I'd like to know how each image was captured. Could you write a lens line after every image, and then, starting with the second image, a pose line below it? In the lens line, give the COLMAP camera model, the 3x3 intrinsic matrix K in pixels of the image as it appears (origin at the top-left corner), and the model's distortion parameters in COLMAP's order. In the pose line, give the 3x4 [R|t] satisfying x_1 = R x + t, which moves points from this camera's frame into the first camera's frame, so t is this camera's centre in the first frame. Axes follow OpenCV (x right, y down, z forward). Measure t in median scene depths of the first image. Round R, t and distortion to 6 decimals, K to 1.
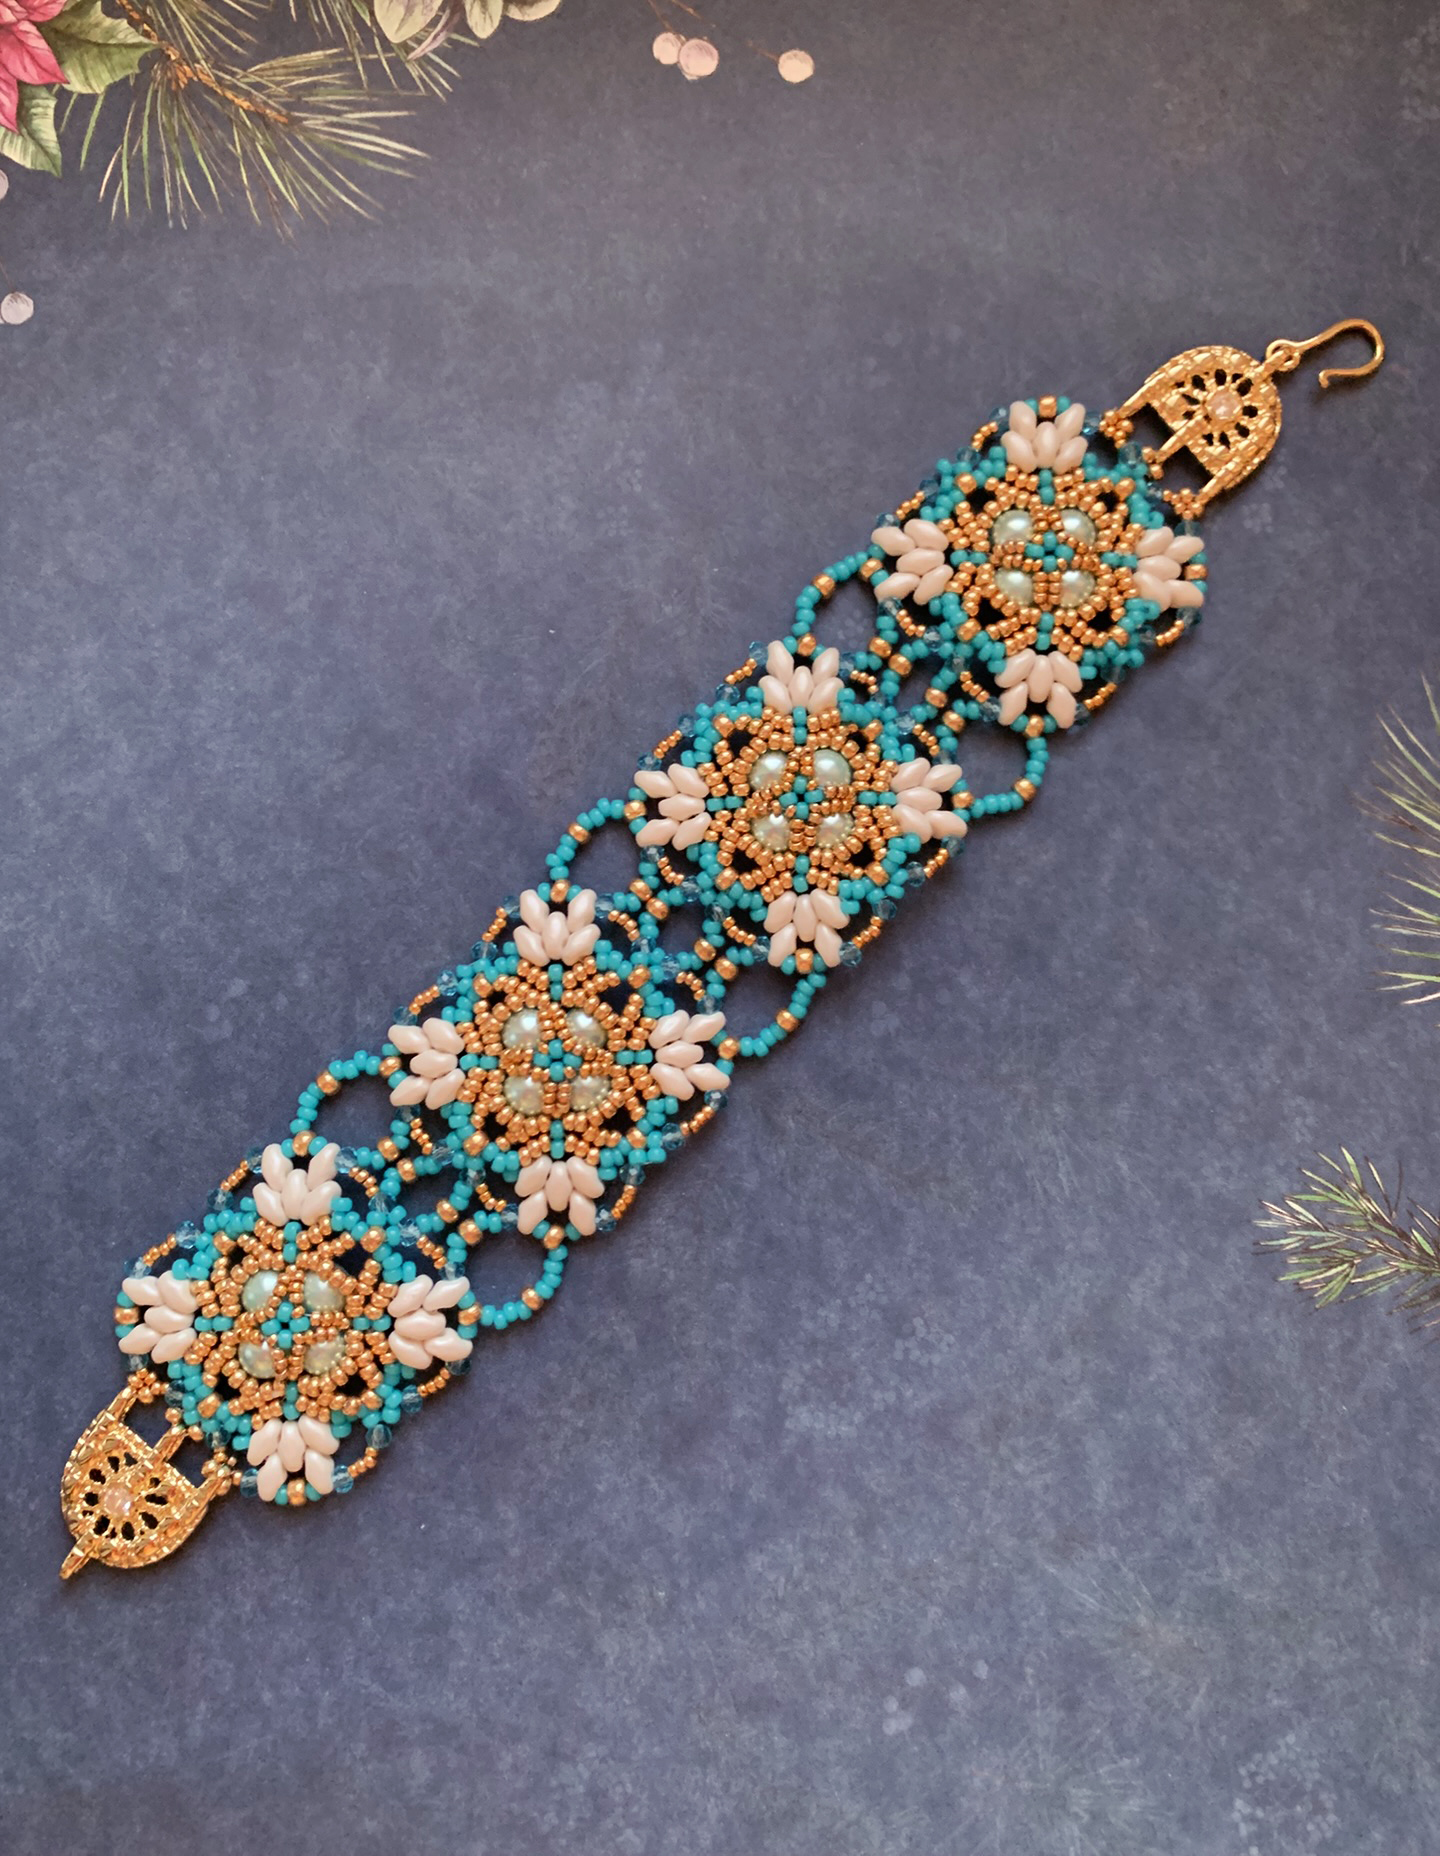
lens RADIAL K [[1456.9, 0, 720.0], [0, 1456.9, 928.0], [0, 0, 1]] dist [0.130016, -0.385874]
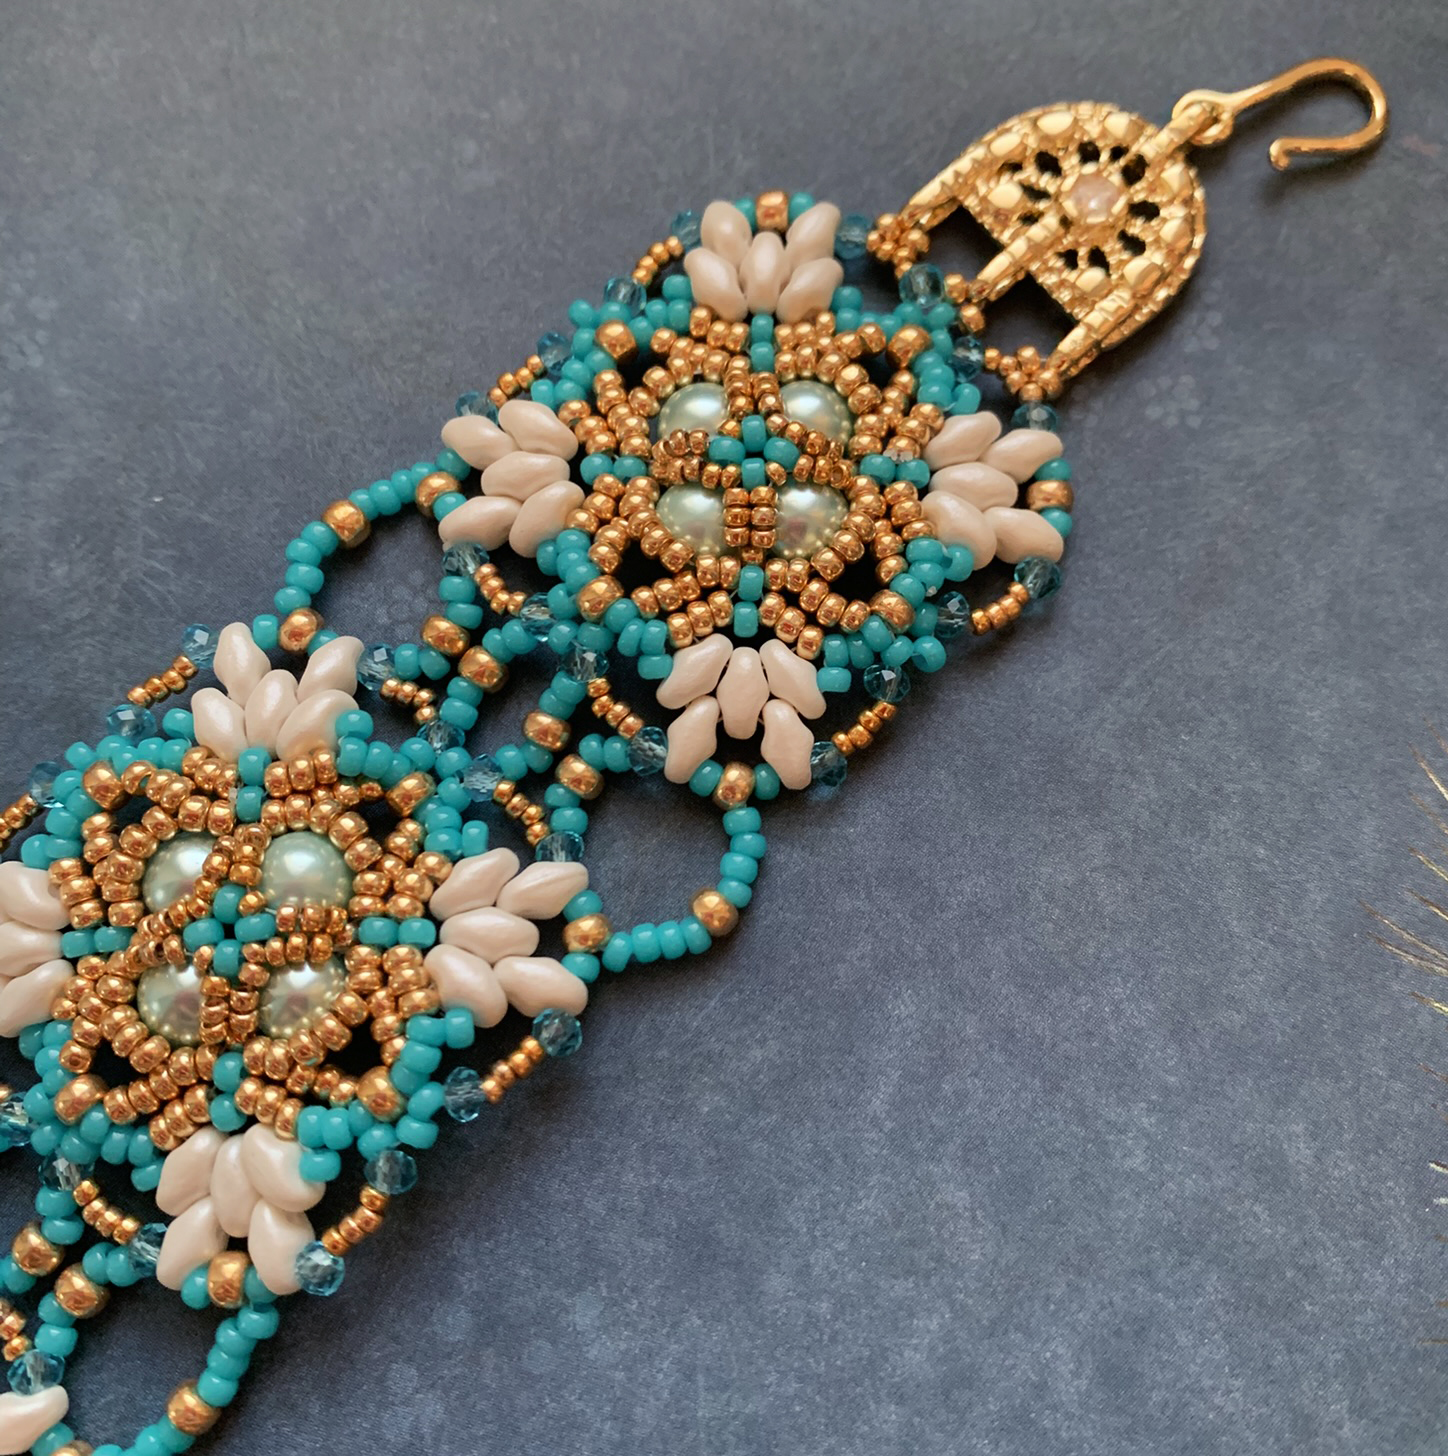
lens RADIAL K [[1726.9, 0, 724.0], [0, 1726.9, 728.0], [0, 0, 1]] dist [0.021303, -0.204221]
pose [[0.999845, -0.003498, -0.017252, 0.219691], [0.000207, 0.982330, -0.187157, -0.046514], [0.017602, 0.187124, 0.982179, 0.416259]]
